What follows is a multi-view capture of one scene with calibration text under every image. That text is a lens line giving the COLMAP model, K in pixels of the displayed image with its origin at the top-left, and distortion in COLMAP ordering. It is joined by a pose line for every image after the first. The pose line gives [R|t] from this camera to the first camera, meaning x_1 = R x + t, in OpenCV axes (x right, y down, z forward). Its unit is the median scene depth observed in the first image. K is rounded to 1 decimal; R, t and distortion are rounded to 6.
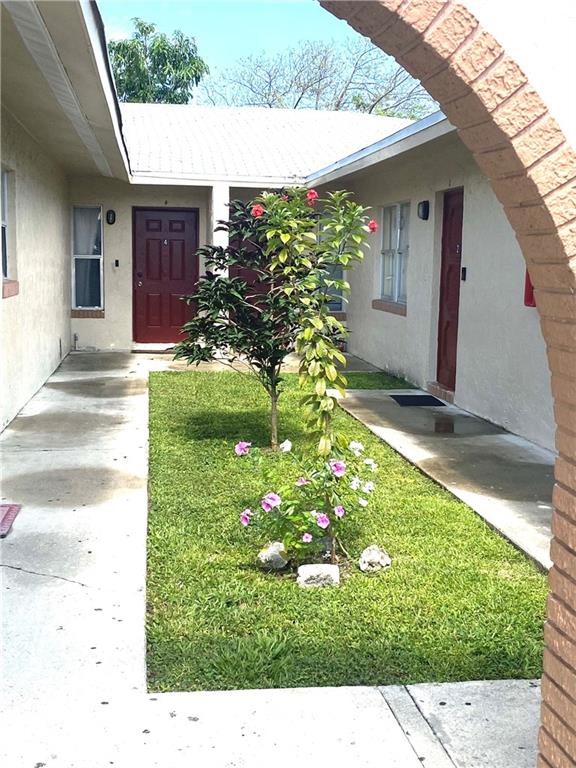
lens RADIAL K [[1011.2, 0, 288.2], [0, 1011.2, 389.8], [0, 0, 1]] dist [0.073207, 0.000000]
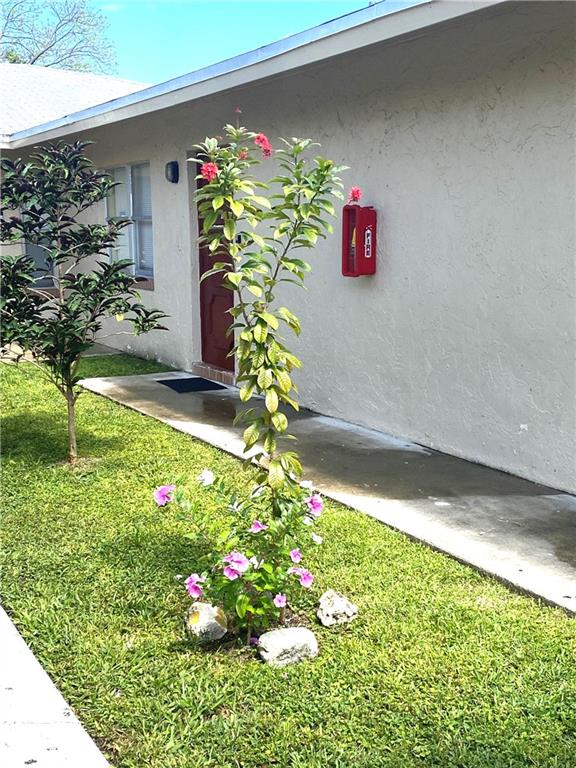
lens RADIAL K [[1011.2, 0, 288.0], [0, 1011.2, 376.2], [0, 0, 1]] dist [0.073207, 0.000000]
pose [[0.936284, -0.080748, 0.341836, -0.171110], [0.073351, 0.996708, 0.034532, -0.037237], [-0.343499, -0.007257, 0.939125, 0.218169]]
